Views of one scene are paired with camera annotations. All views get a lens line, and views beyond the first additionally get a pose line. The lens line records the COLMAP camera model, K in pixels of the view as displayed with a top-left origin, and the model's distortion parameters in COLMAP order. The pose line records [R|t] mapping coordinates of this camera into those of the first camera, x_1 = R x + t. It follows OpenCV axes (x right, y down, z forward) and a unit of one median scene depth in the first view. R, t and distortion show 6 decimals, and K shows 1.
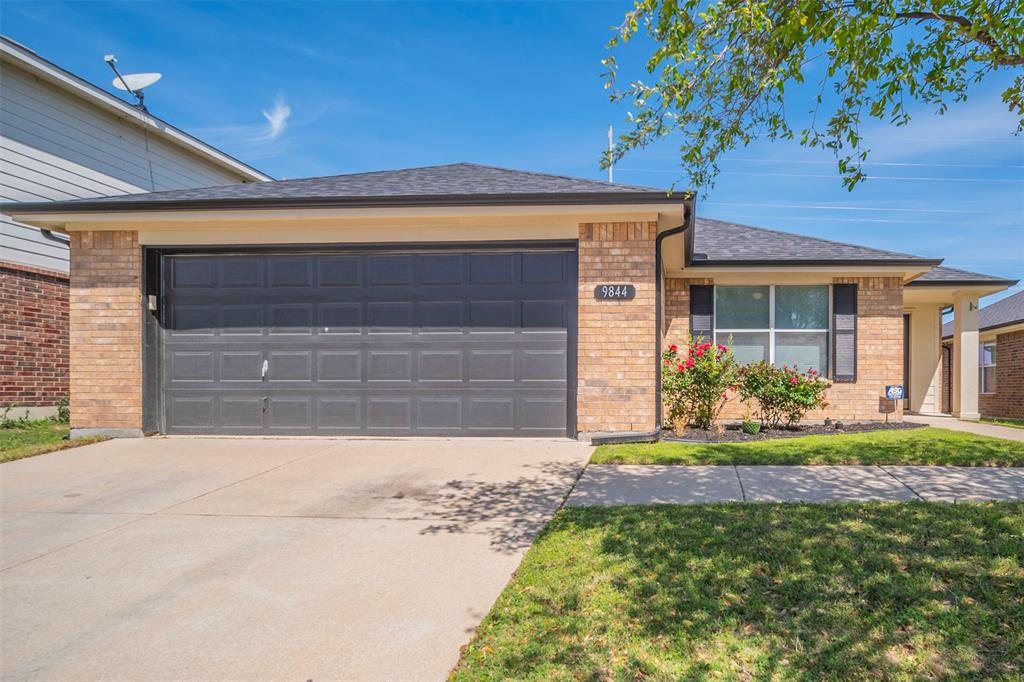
lens RADIAL K [[516.5, 0, 512.0], [0, 516.5, 388.7], [0, 0, 1]] dist [-0.013227, 0.000179]
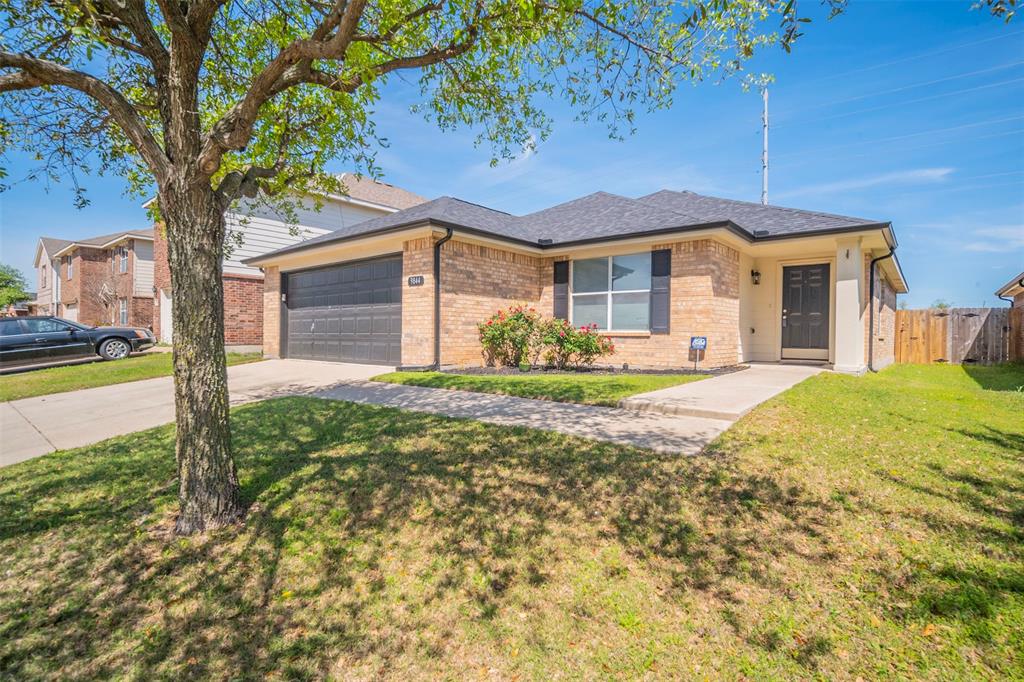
lens RADIAL K [[413.8, 0, 514.6], [0, 413.8, 334.4], [0, 0, 1]] dist [-0.014585, 0.000076]
pose [[0.850729, 0.001859, -0.525602, 0.919696], [-0.001735, 0.999998, 0.000728, -0.012173], [0.525602, 0.000293, 0.850730, 0.023196]]
